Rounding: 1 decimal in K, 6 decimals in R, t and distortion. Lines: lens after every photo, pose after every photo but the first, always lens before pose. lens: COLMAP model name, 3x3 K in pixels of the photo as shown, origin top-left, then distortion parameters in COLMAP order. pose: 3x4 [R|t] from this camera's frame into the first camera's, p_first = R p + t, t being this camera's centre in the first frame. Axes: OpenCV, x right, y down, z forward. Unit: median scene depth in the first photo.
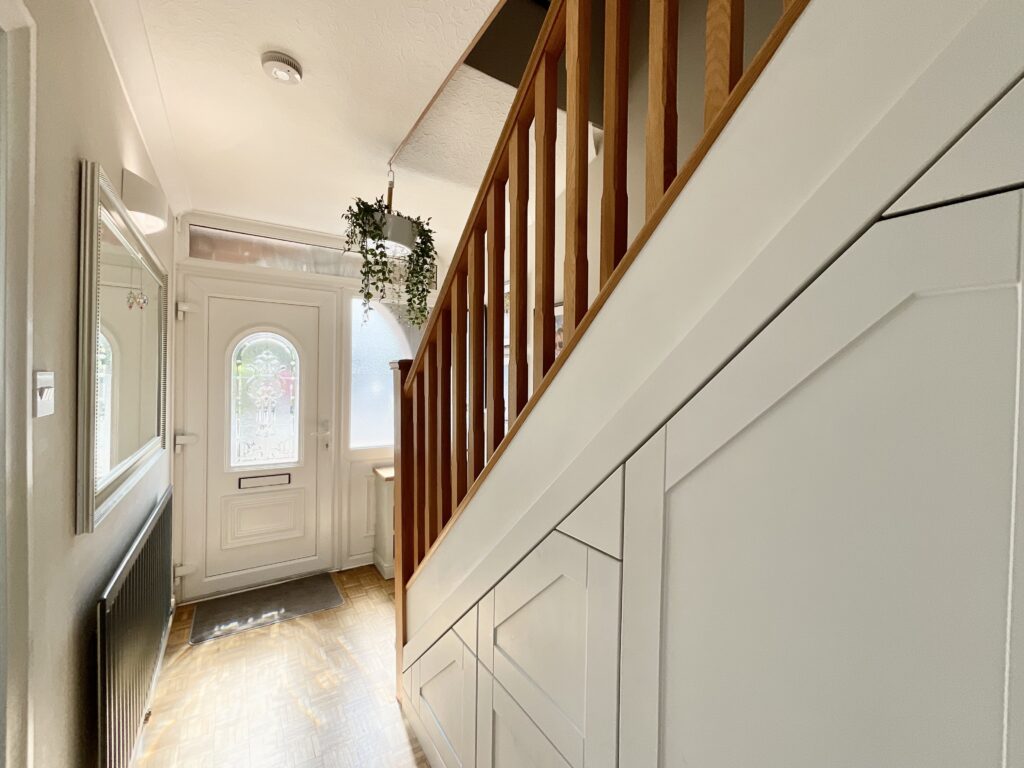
lens RADIAL K [[417.3, 0, 510.5], [0, 417.3, 382.8], [0, 0, 1]] dist [-0.013811, 0.008429]
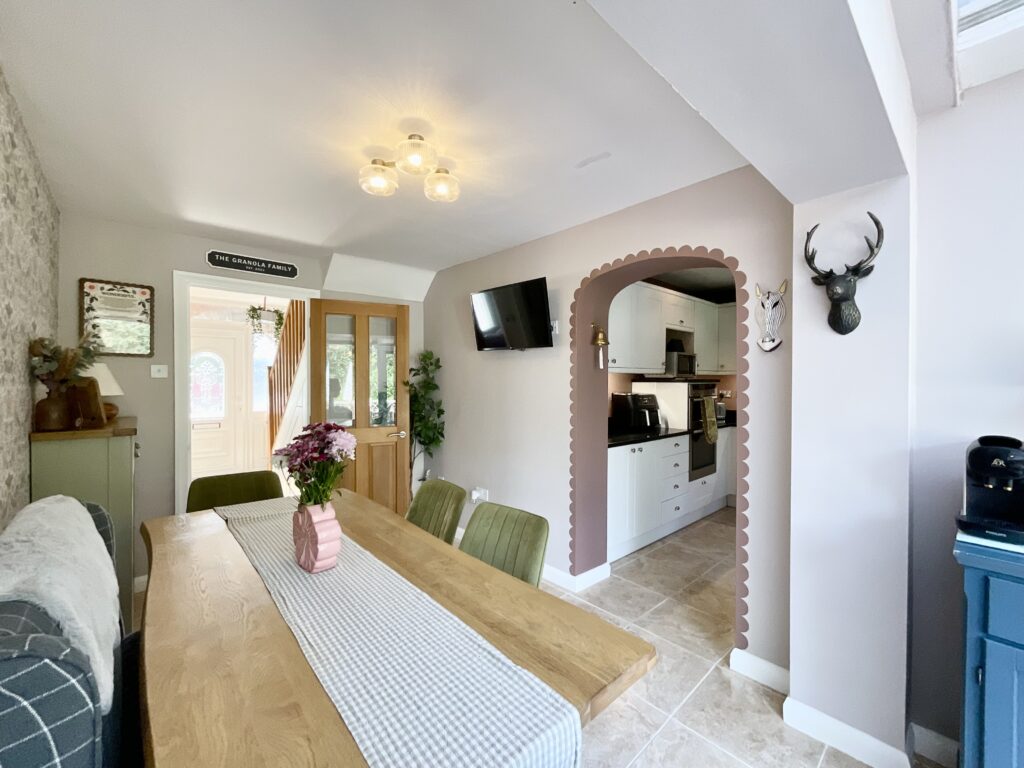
lens RADIAL K [[417.3, 0, 510.5], [0, 417.3, 382.8], [0, 0, 1]] dist [-0.013811, 0.008429]
pose [[0.988311, -0.010462, 0.152091, 0.556005], [0.010526, 0.999945, 0.000388, 0.043955], [-0.152087, 0.001218, 0.988366, -1.203775]]
